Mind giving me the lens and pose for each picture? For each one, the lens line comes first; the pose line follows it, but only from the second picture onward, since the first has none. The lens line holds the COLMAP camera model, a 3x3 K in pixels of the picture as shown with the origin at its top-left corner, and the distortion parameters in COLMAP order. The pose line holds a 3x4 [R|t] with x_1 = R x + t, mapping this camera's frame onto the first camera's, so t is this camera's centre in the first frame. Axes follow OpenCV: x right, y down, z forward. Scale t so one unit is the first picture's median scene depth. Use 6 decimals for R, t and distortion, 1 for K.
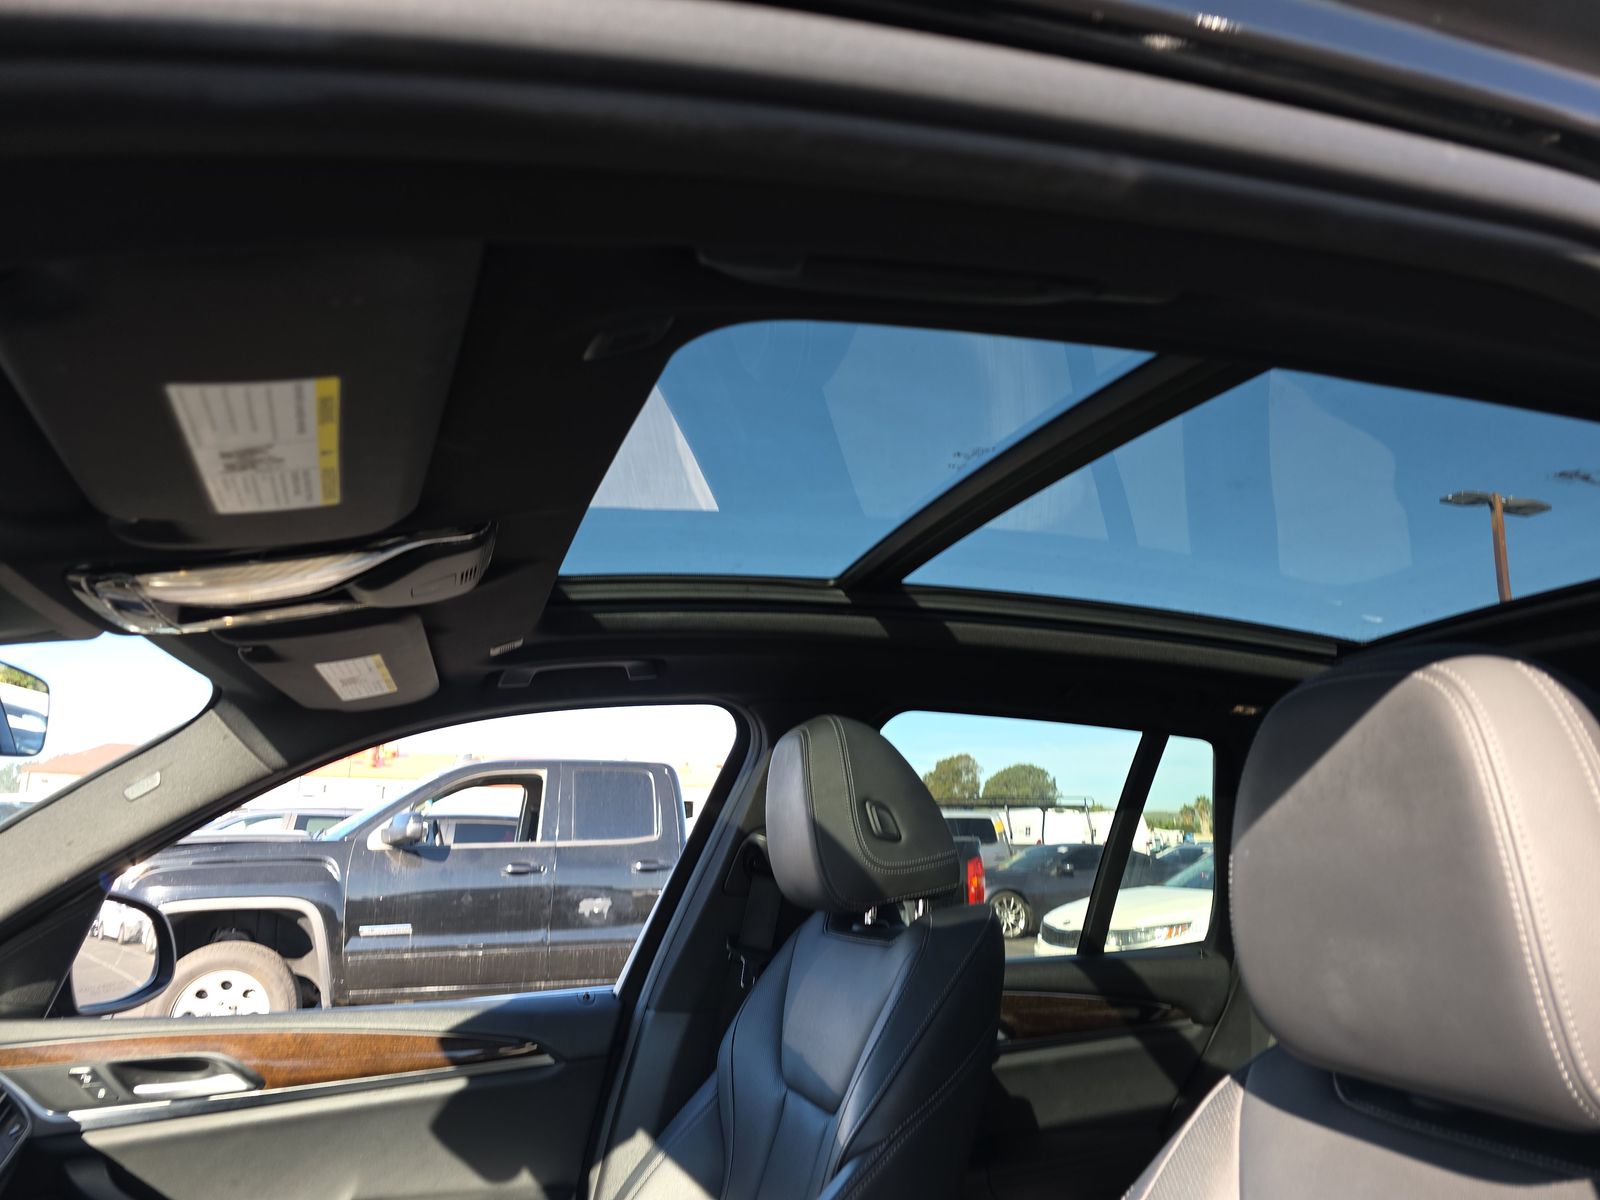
lens RADIAL K [[1086.7, 0, 799.8], [0, 1086.7, 607.7], [0, 0, 1]] dist [0.031471, -0.020655]
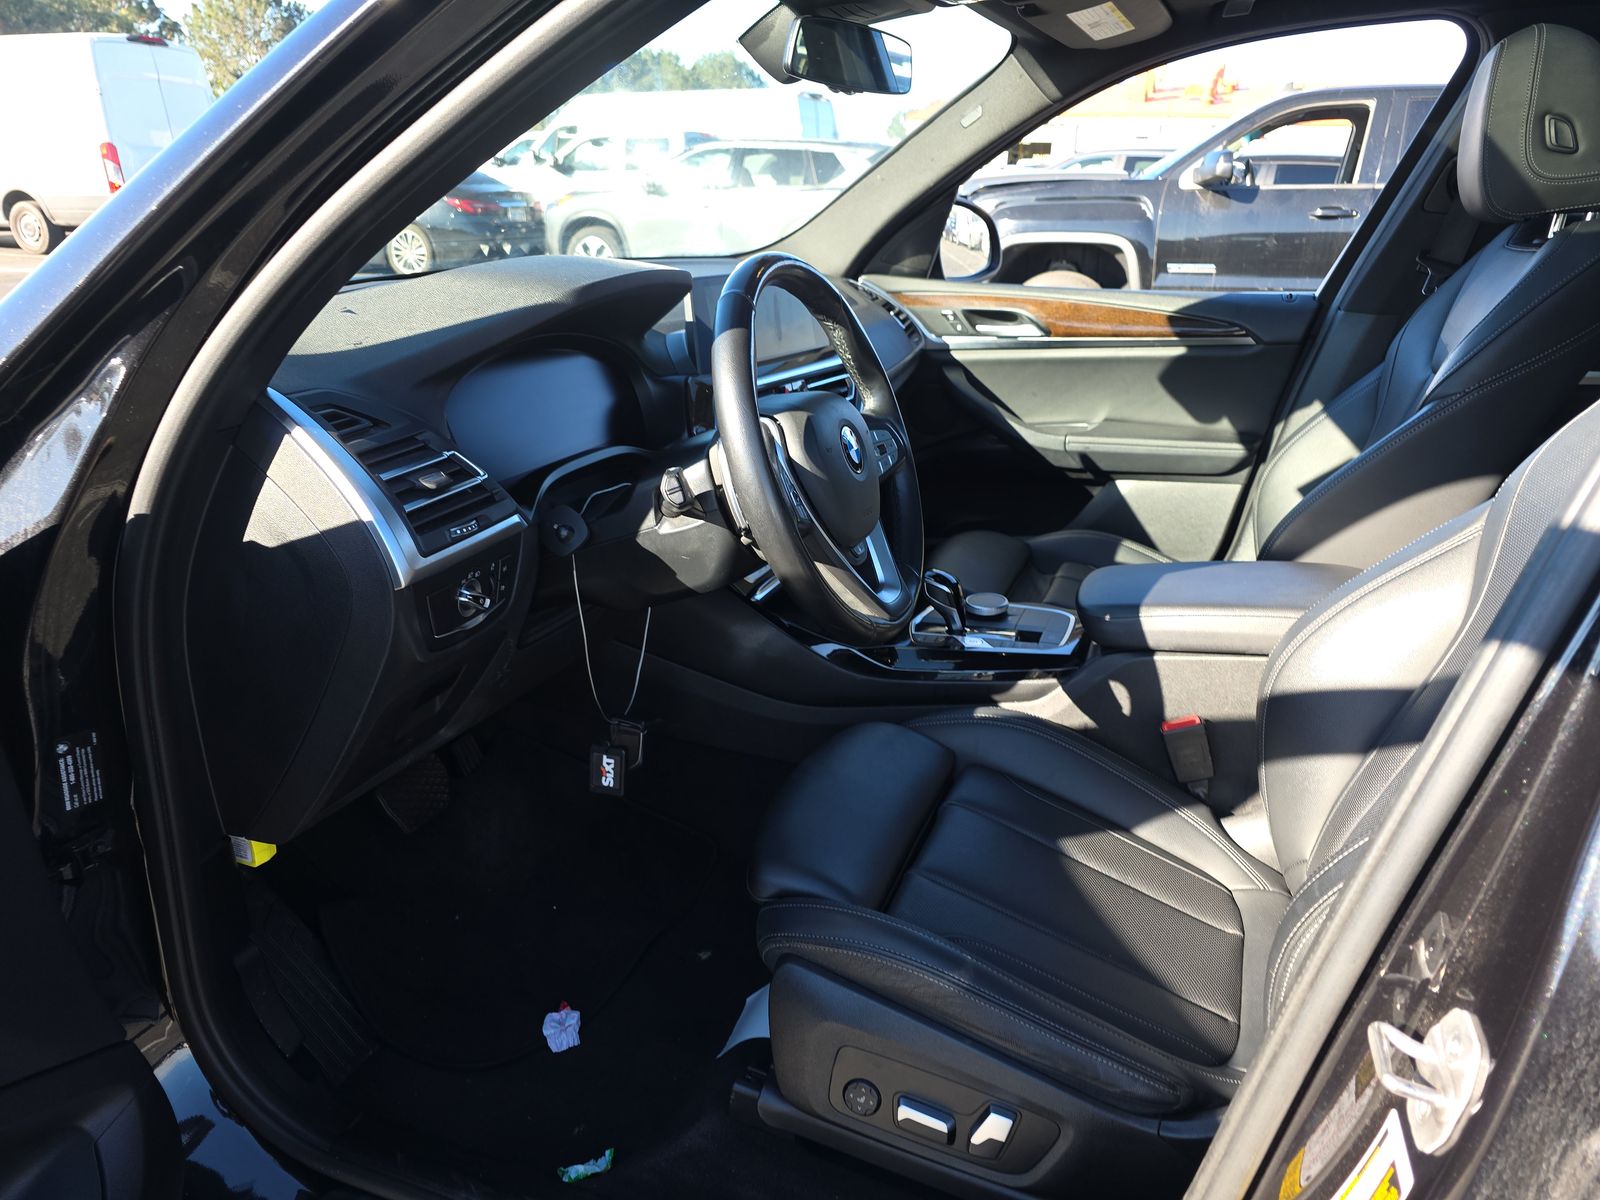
lens RADIAL K [[1086.7, 0, 817.0], [0, 1086.7, 637.1], [0, 0, 1]] dist [0.031471, -0.020655]
pose [[0.774086, 0.251324, -0.581058, 0.211692], [0.119517, 0.843307, 0.523974, -0.032512], [0.621697, -0.475047, 0.622754, -0.292727]]
